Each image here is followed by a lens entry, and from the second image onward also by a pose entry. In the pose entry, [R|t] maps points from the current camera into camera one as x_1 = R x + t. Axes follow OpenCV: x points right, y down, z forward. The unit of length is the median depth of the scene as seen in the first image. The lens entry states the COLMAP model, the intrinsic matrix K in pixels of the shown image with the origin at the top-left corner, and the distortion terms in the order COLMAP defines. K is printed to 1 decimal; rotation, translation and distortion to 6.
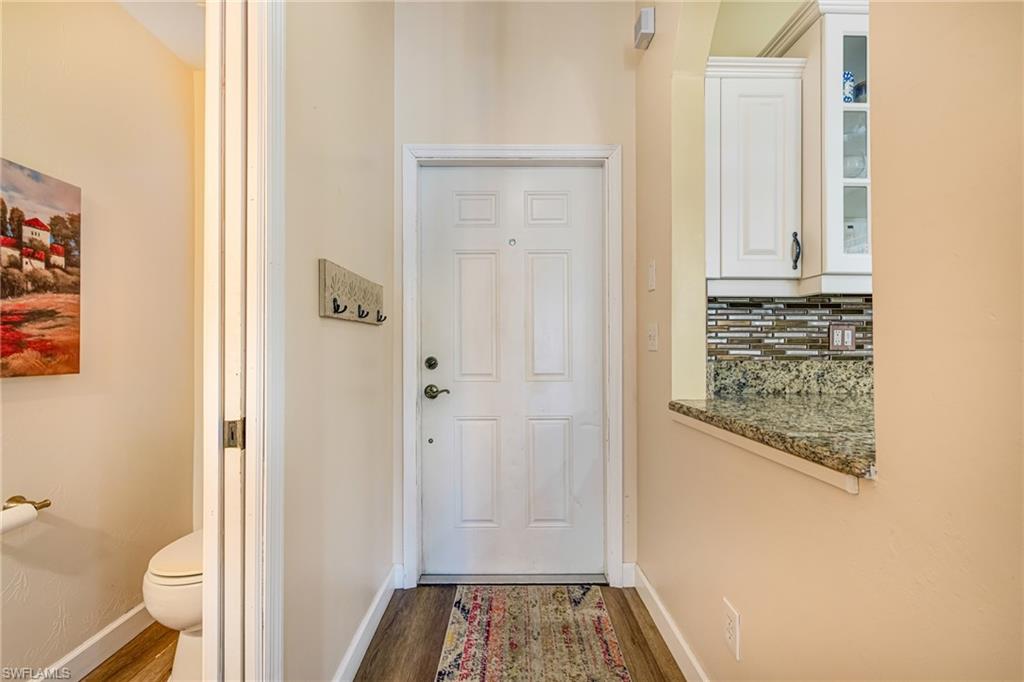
lens RADIAL K [[470.1, 0, 508.3], [0, 470.1, 347.5], [0, 0, 1]] dist [0.023216, 0.000155]
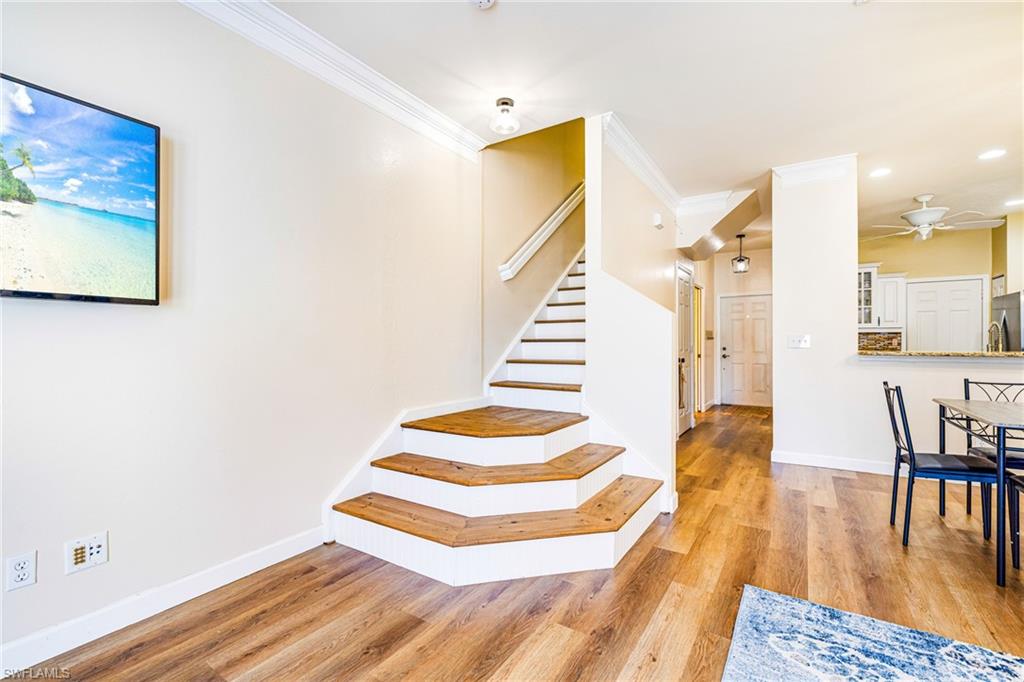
lens RADIAL K [[444.7, 0, 514.5], [0, 444.7, 341.7], [0, 0, 1]] dist [0.000386, 0.000046]
pose [[0.832082, -0.001486, -0.554650, 0.470291], [0.002010, 0.999998, 0.000336, -0.031264], [0.554649, -0.001395, 0.832083, -3.289051]]
